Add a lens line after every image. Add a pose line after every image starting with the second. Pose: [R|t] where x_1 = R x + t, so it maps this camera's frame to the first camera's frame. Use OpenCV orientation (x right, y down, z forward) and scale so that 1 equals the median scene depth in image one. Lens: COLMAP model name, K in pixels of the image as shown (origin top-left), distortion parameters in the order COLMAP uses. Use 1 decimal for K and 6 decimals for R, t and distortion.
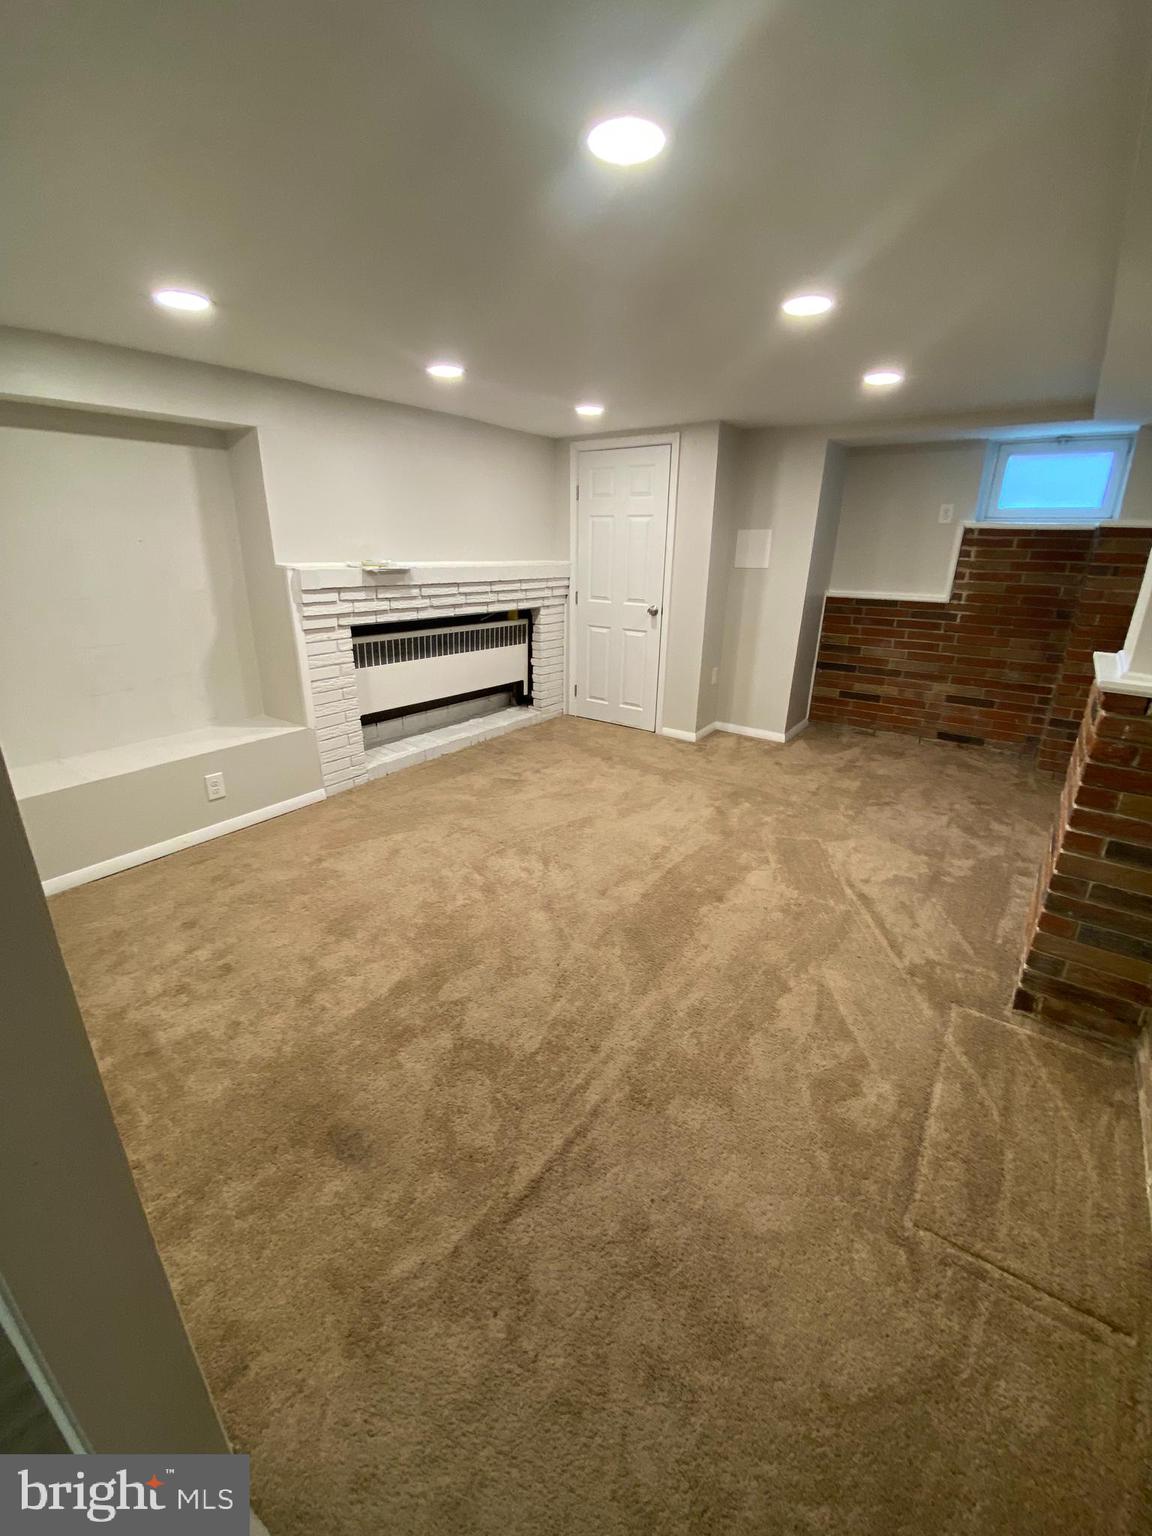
lens RADIAL K [[628.7, 0, 592.7], [0, 628.7, 769.1], [0, 0, 1]] dist [0.001588, -0.000190]
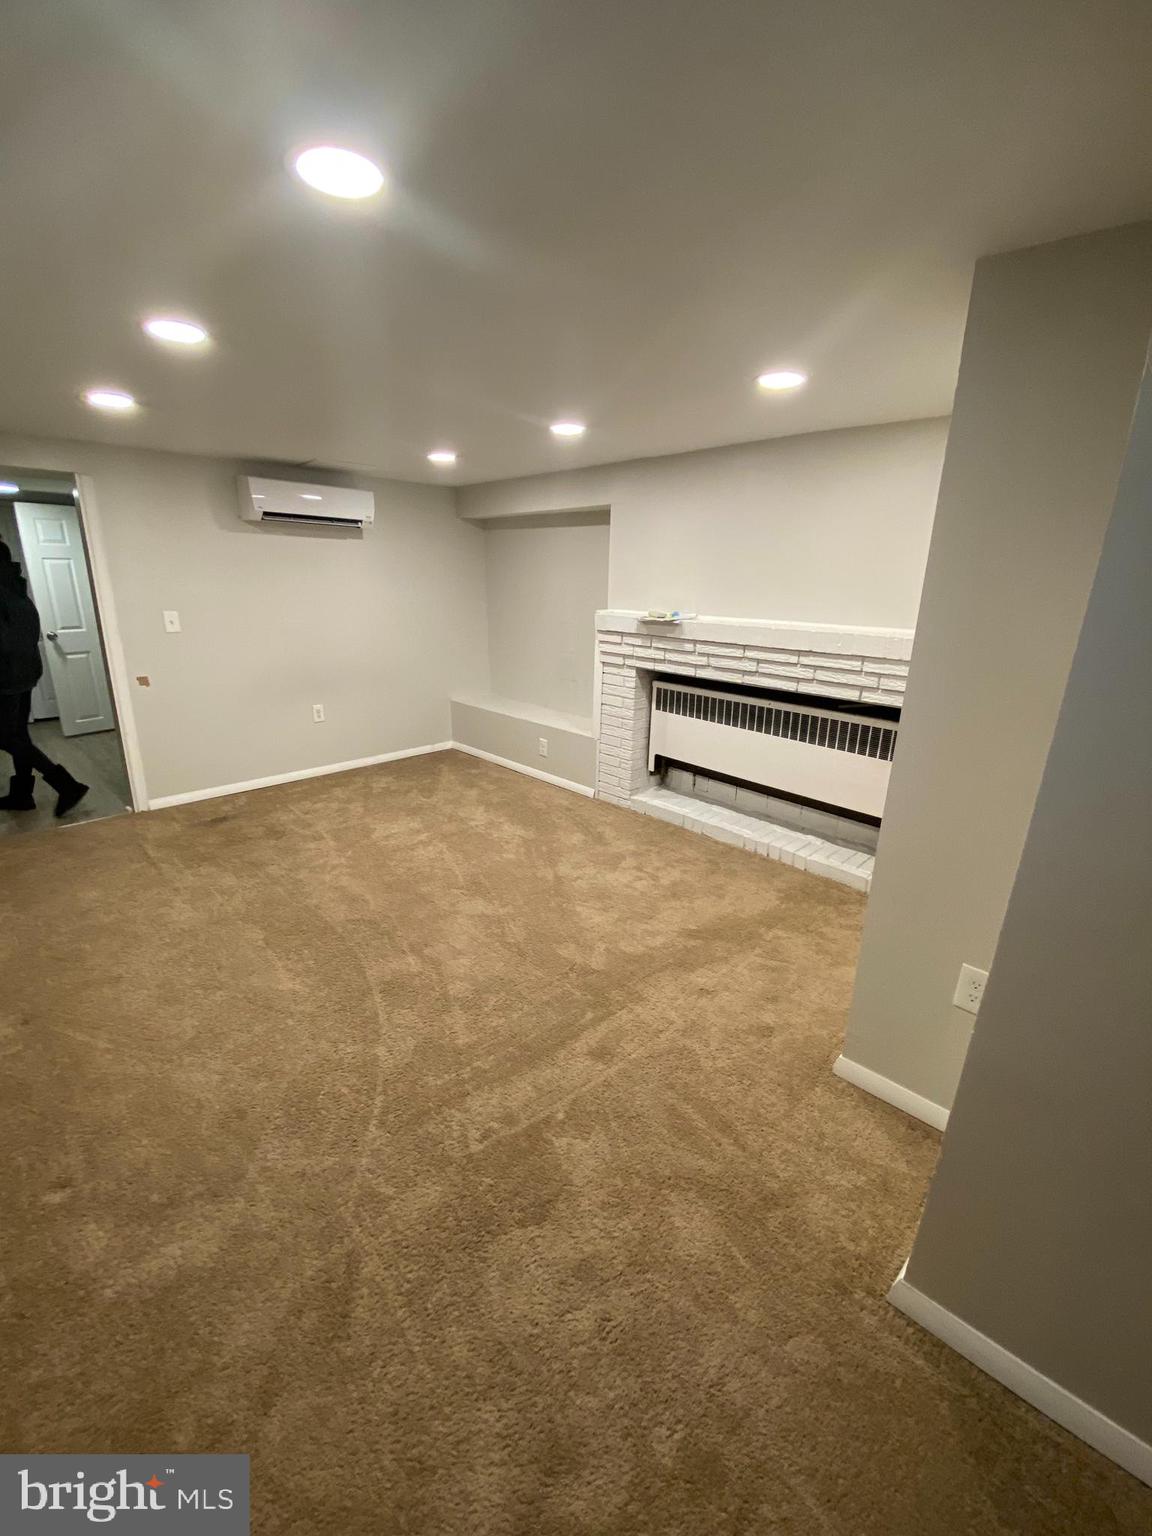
lens RADIAL K [[628.7, 0, 589.2], [0, 628.7, 771.5], [0, 0, 1]] dist [0.001588, -0.000190]
pose [[-0.202399, 0.257143, -0.944940, 0.684266], [-0.356833, 0.879211, 0.315687, -0.364646], [0.911979, 0.401080, -0.086194, 1.030491]]
